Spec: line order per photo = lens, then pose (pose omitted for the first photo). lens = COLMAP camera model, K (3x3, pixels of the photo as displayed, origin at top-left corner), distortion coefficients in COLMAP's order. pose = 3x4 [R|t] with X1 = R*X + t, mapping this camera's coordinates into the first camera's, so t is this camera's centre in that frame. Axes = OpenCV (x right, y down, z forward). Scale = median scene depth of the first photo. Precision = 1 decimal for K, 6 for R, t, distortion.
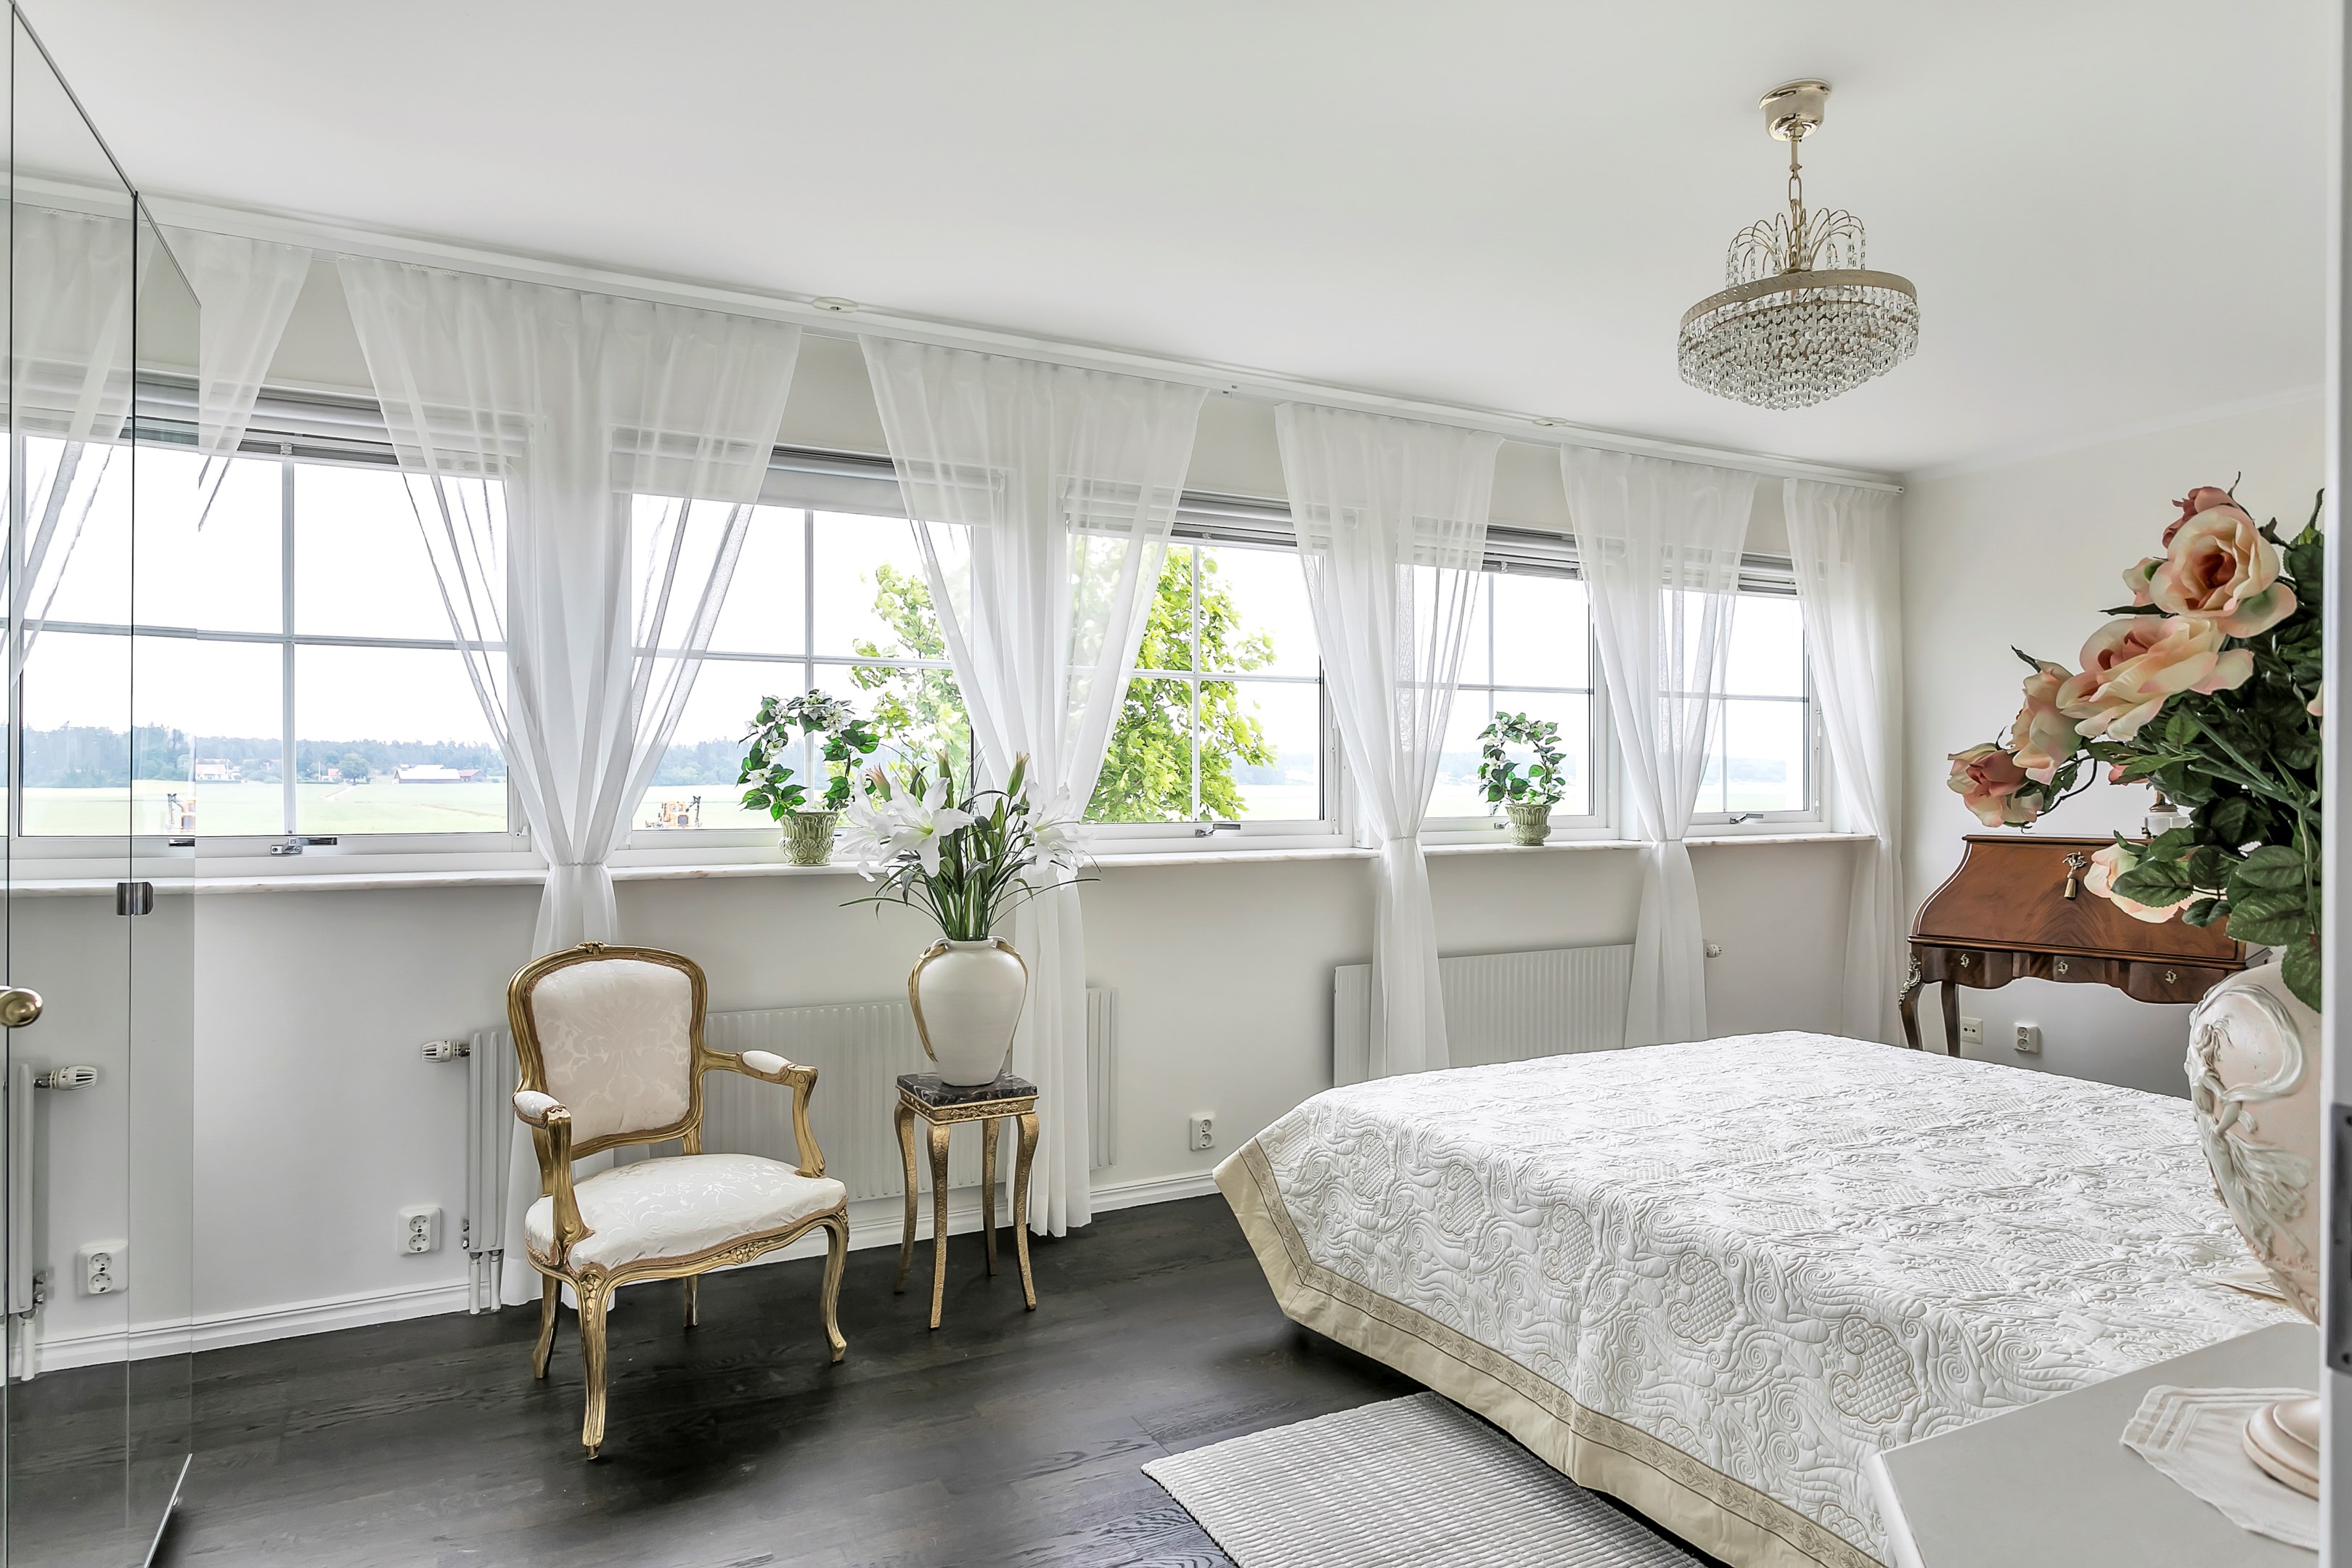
lens RADIAL K [[1356.9, 0, 1171.7], [0, 1356.9, 774.5], [0, 0, 1]] dist [-0.009740, 0.000749]
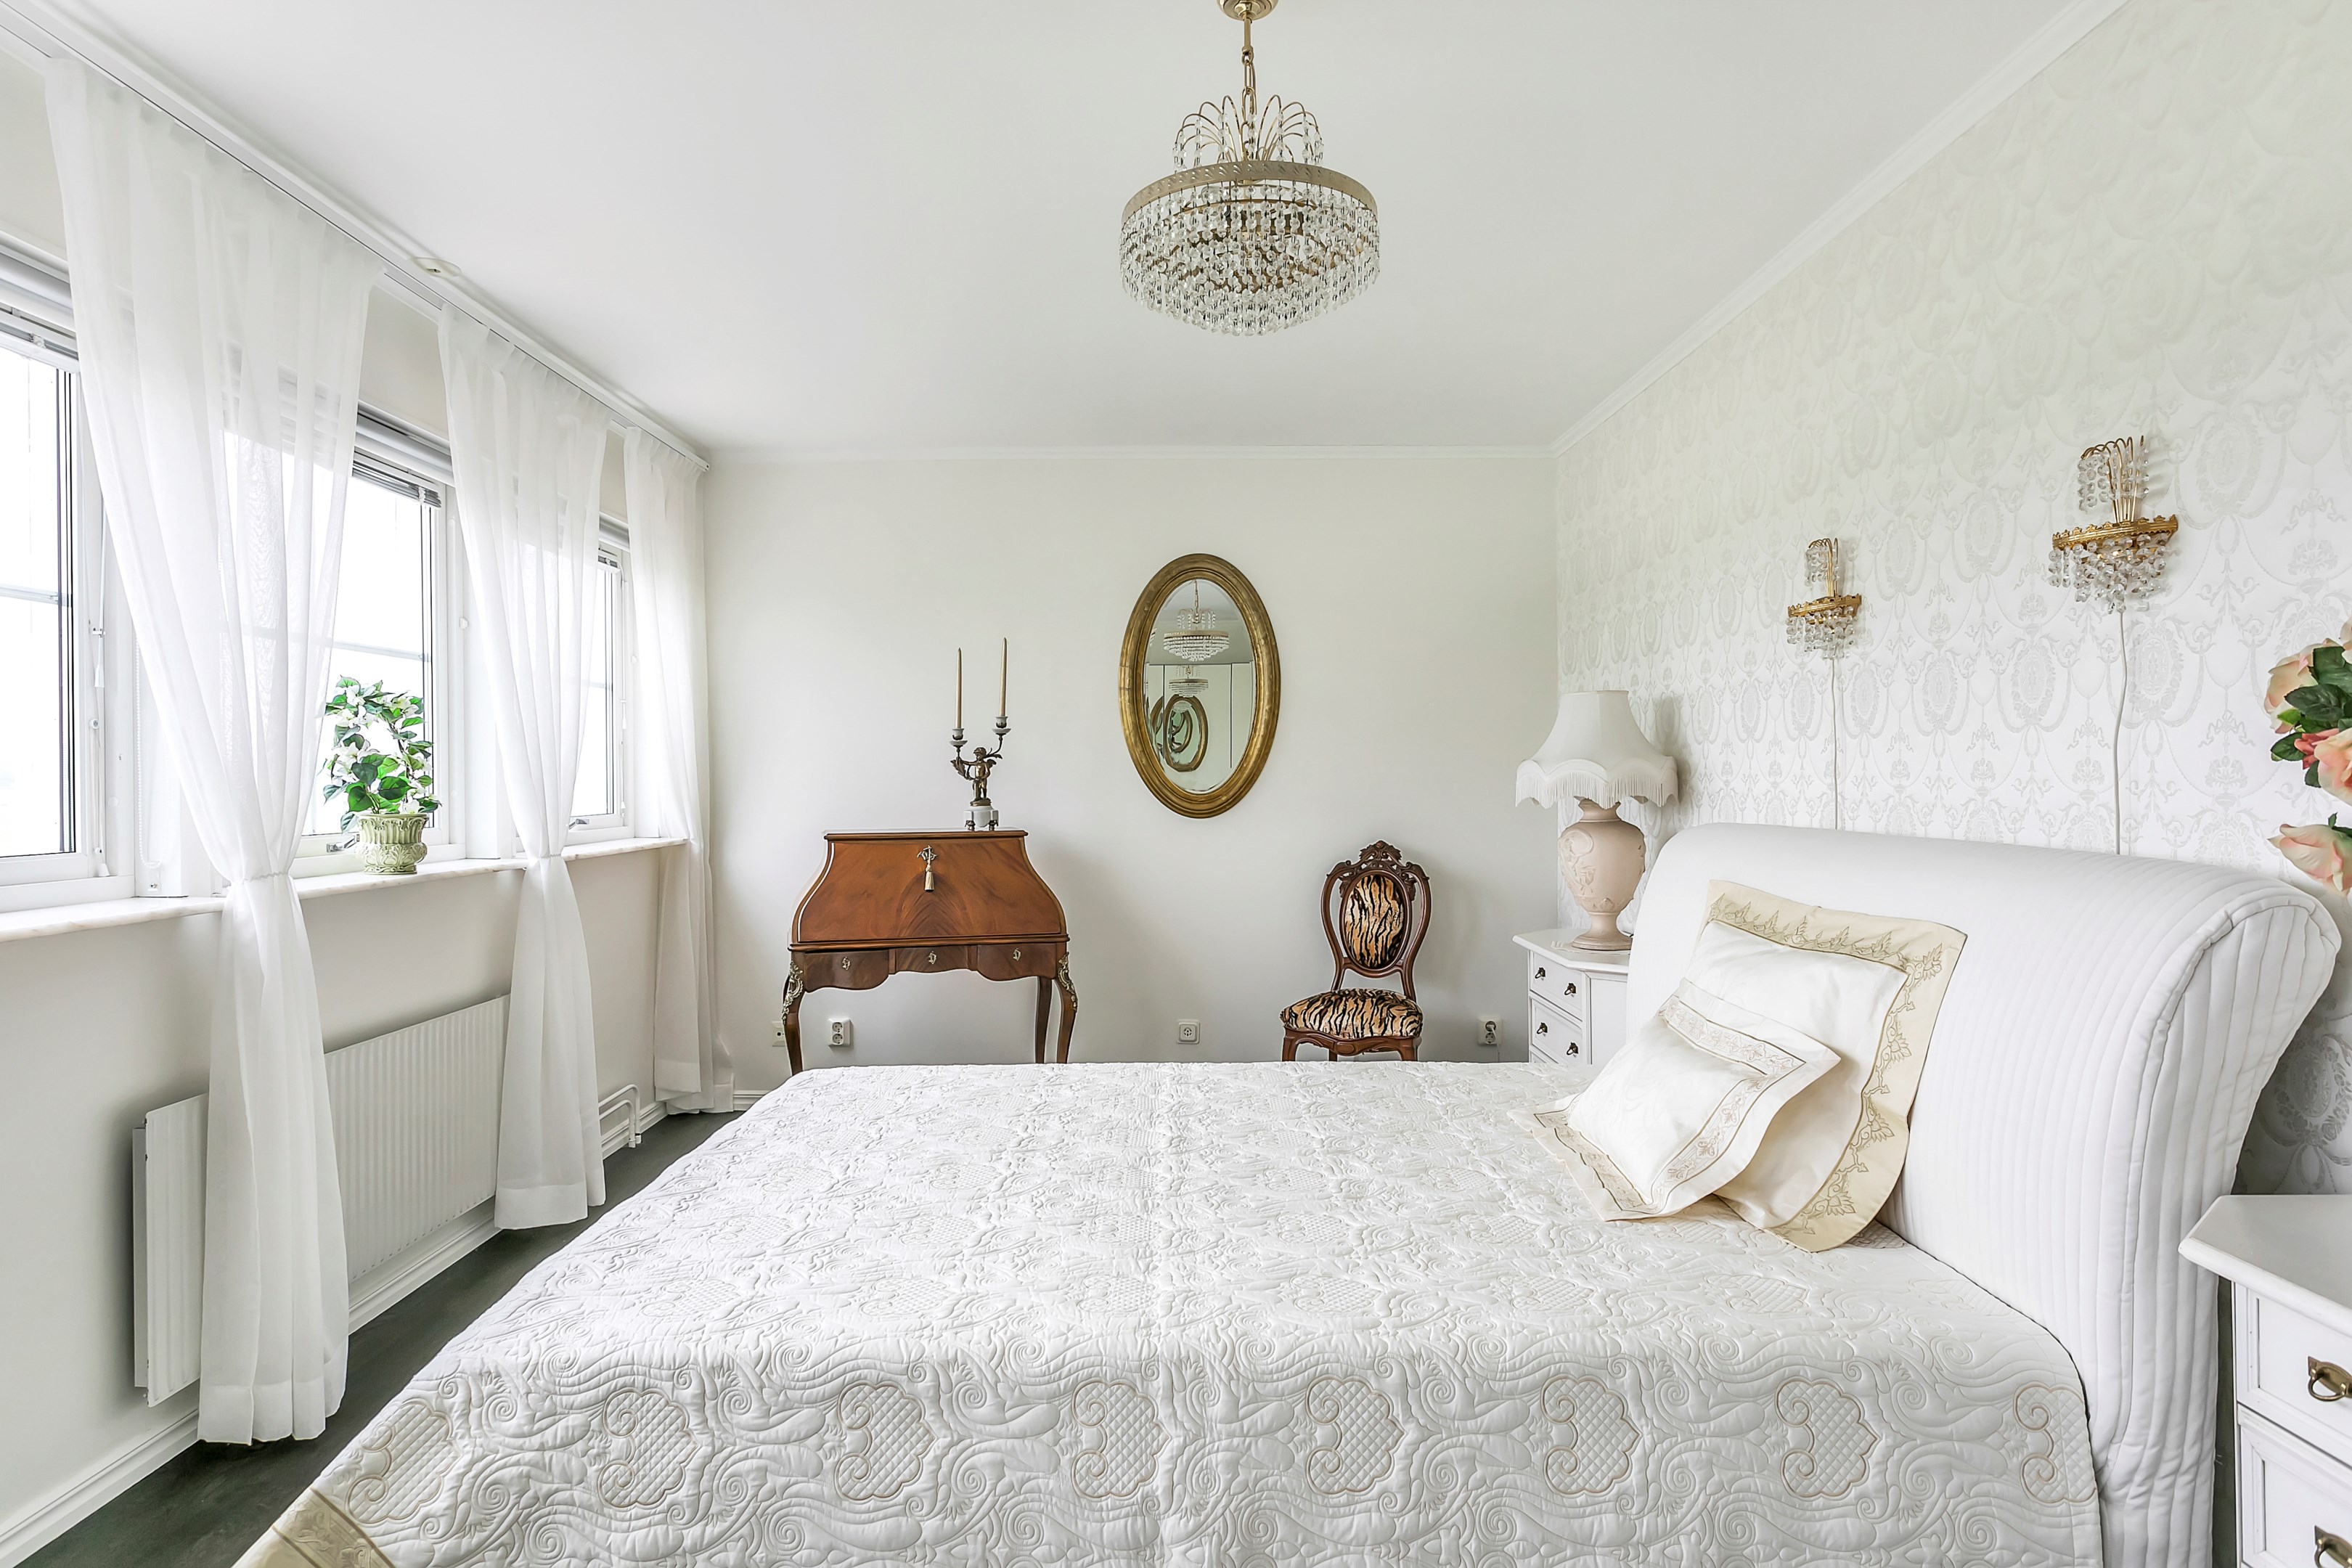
lens RADIAL K [[1356.9, 0, 1195.2], [0, 1356.9, 767.8], [0, 0, 1]] dist [-0.009740, 0.000749]
pose [[0.460306, 0.003052, 0.887755, -0.165824], [0.002411, 0.999986, -0.004688, 0.002803], [-0.887757, 0.004298, 0.460293, 0.343465]]
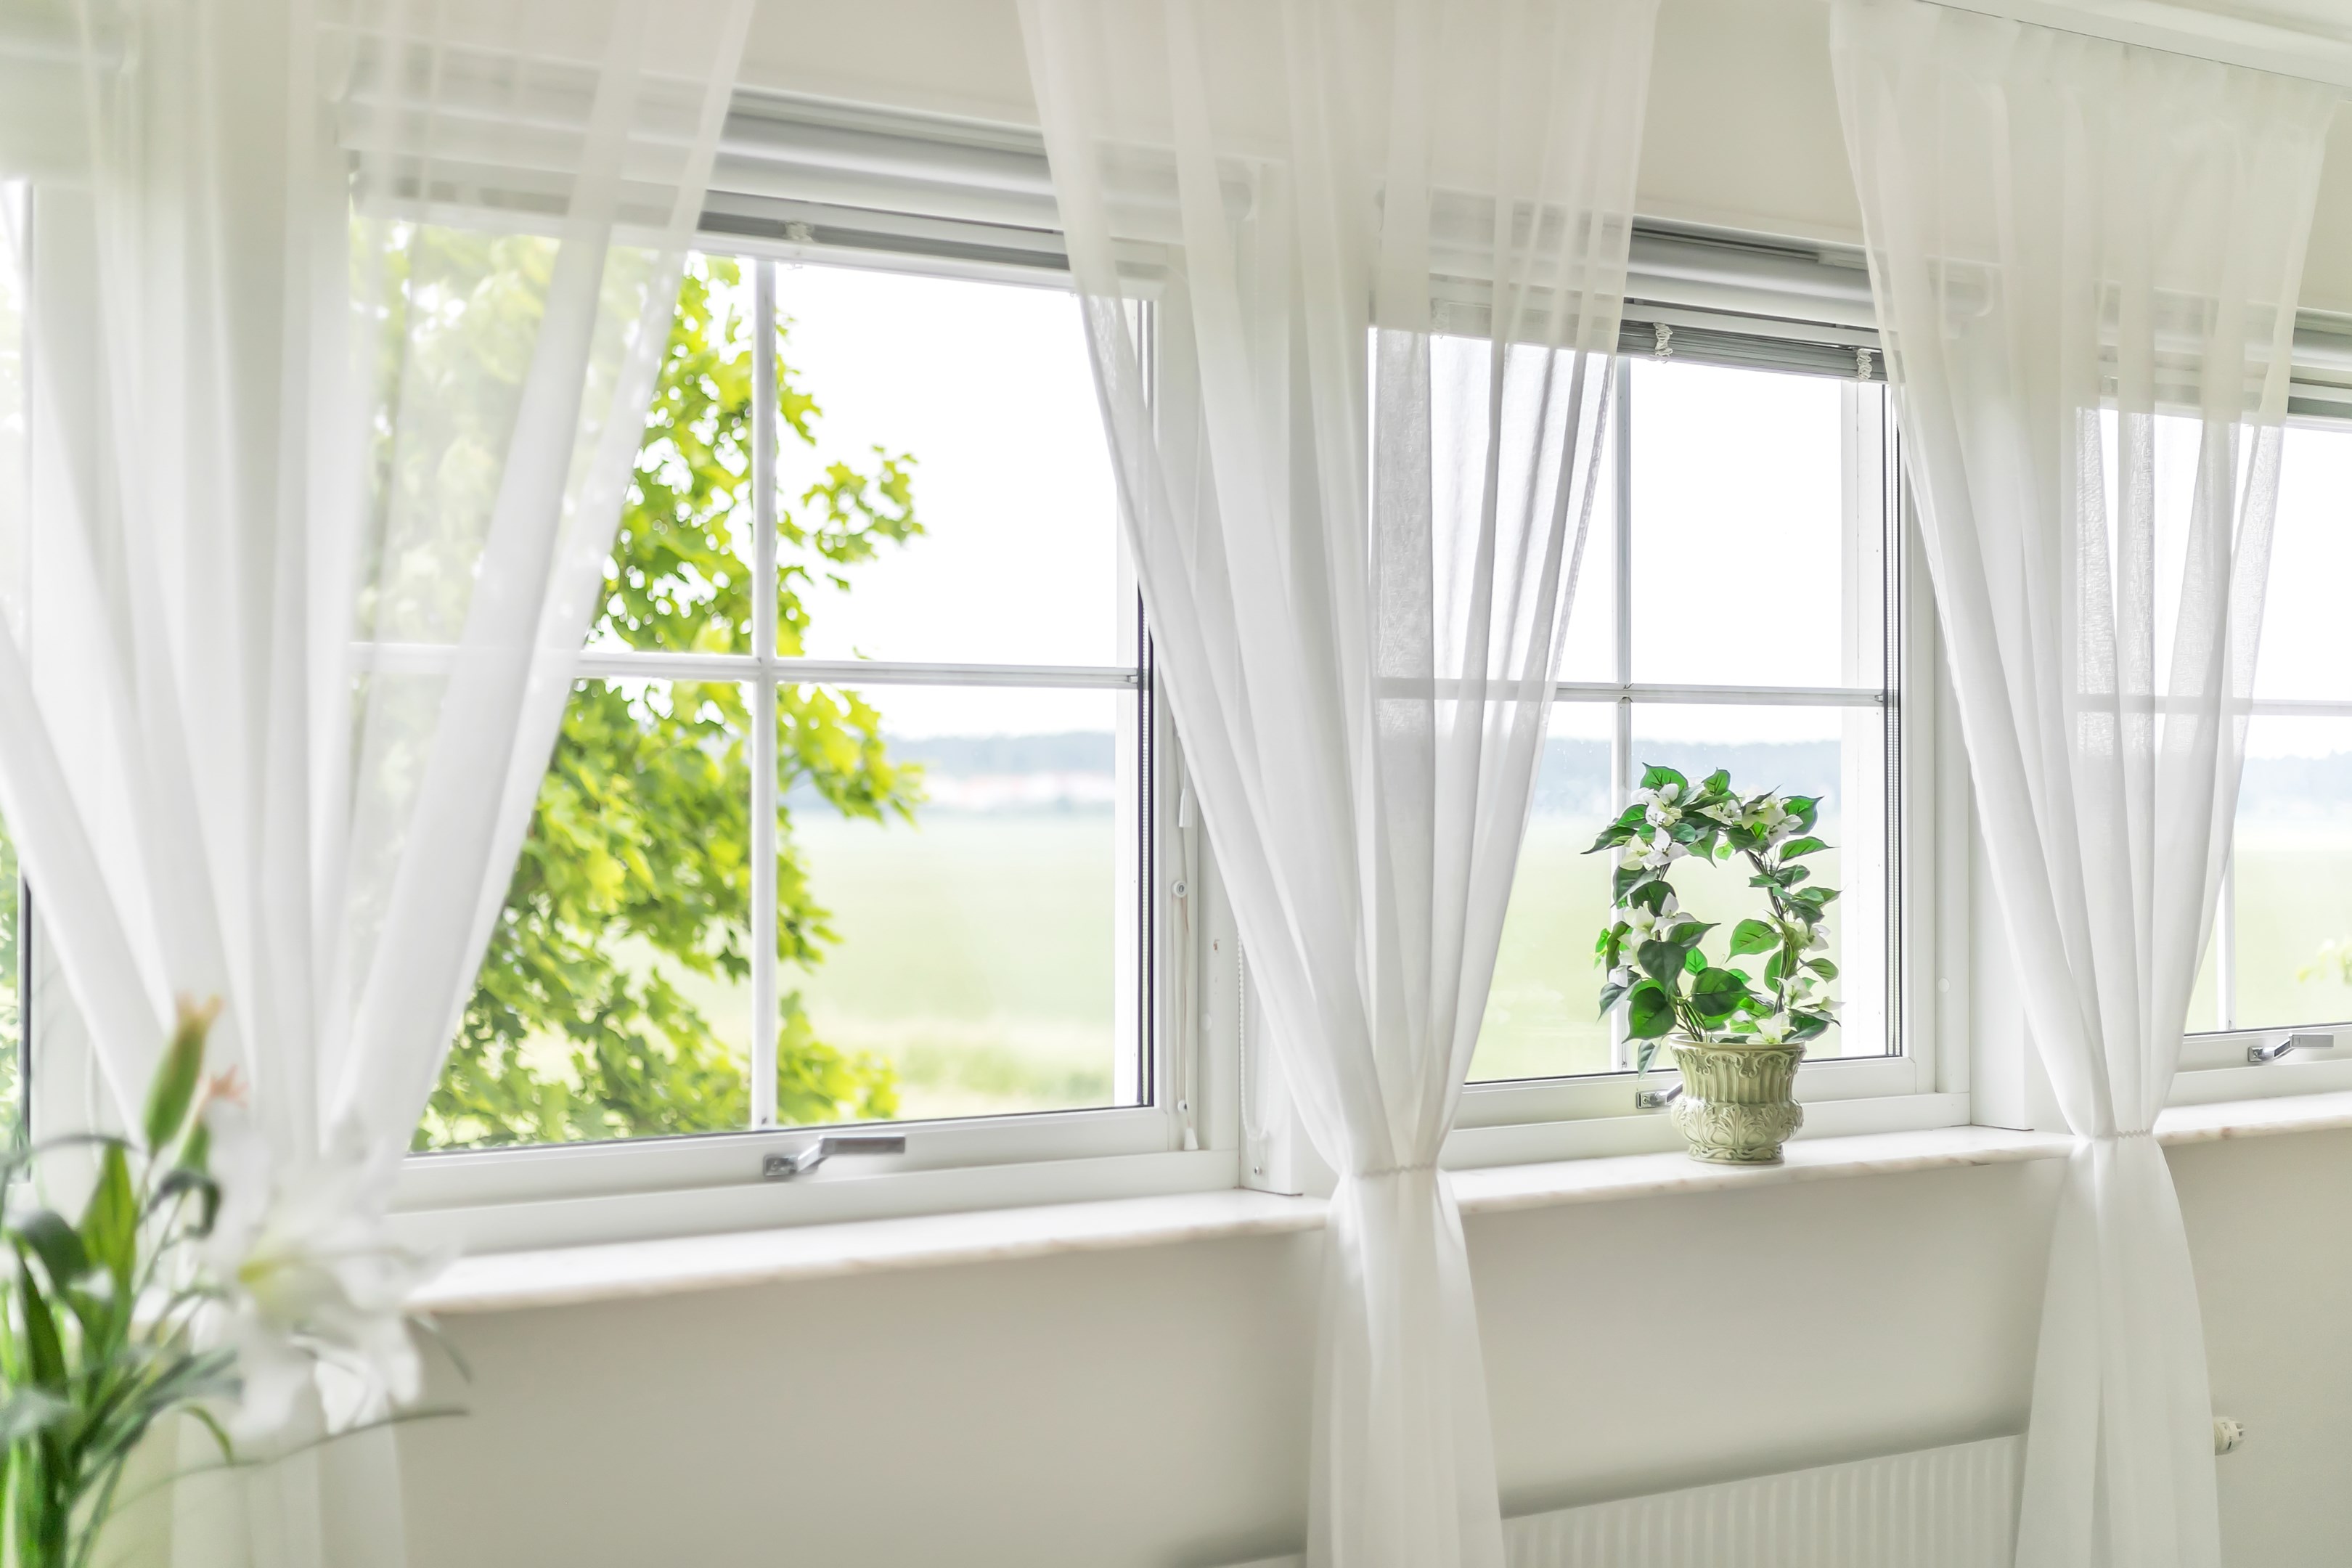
lens RADIAL K [[3491.6, 0, 1184.8], [0, 3491.6, 780.6], [0, 0, 1]] dist [0.005869, 0.000000]
pose [[0.986618, 0.001621, 0.163039, -0.017613], [-0.000645, 0.999982, -0.006038, -0.039966], [-0.163046, 0.005852, 0.986601, 0.167909]]
